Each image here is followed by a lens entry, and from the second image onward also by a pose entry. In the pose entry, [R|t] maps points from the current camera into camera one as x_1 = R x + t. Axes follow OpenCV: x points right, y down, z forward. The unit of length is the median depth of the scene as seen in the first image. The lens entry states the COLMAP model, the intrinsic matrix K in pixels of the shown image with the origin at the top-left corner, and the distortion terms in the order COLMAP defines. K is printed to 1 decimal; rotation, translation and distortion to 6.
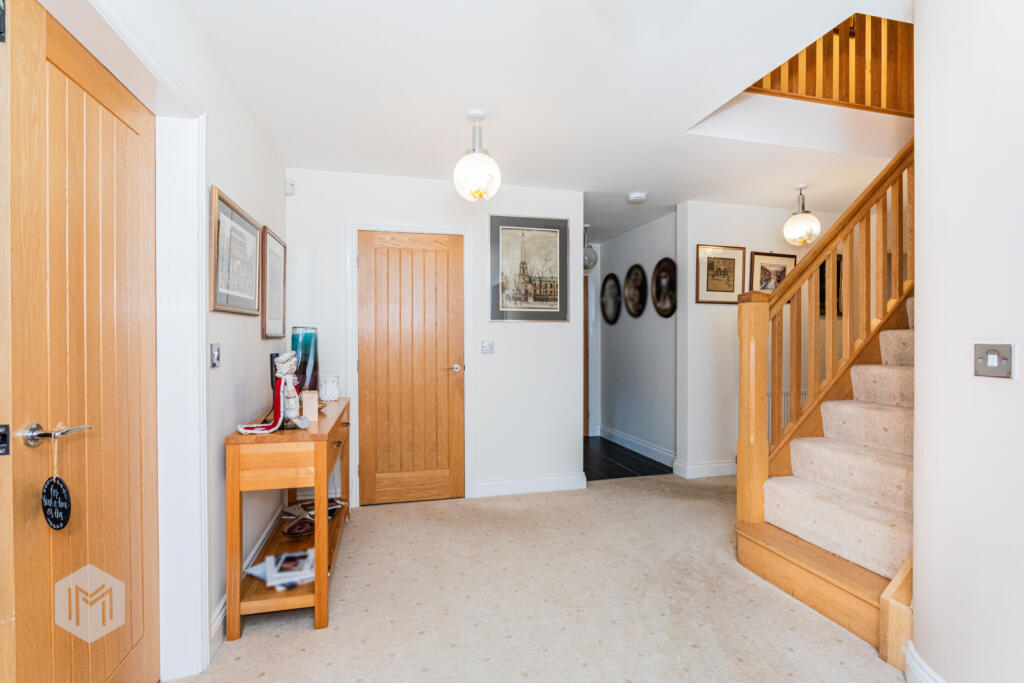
lens RADIAL K [[488.3, 0, 512.8], [0, 488.3, 343.8], [0, 0, 1]] dist [-0.013212, 0.002743]
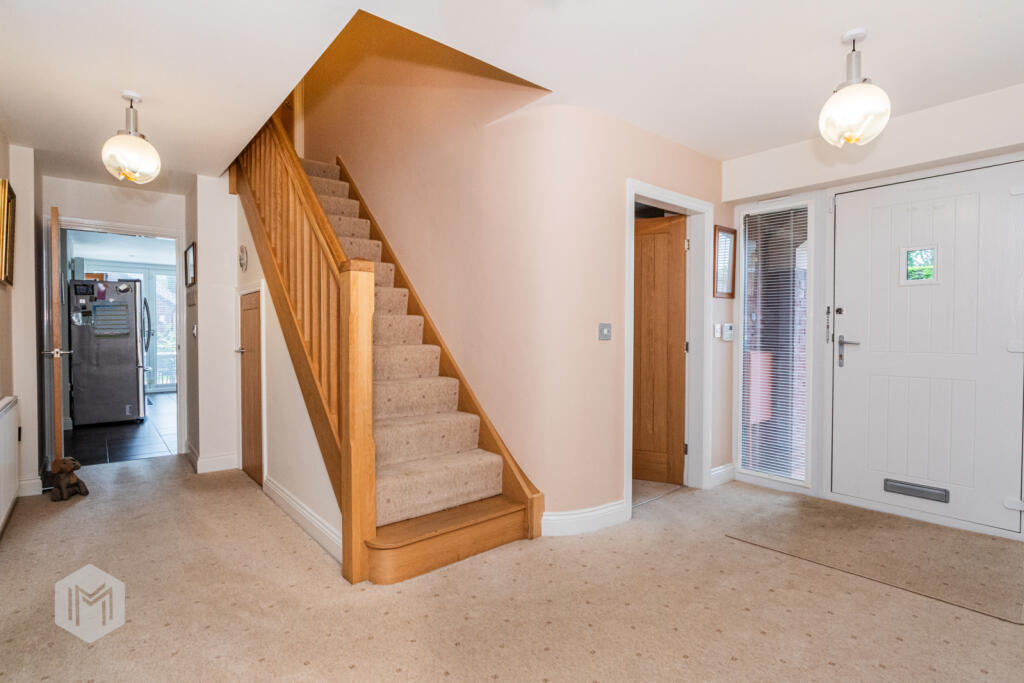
lens RADIAL K [[488.3, 0, 514.1], [0, 488.3, 338.5], [0, 0, 1]] dist [-0.013212, 0.002743]
pose [[-0.441431, -0.013469, 0.897194, -0.453811], [0.002363, 0.999866, 0.016173, 0.016922], [-0.897292, 0.009259, -0.441341, 1.438904]]
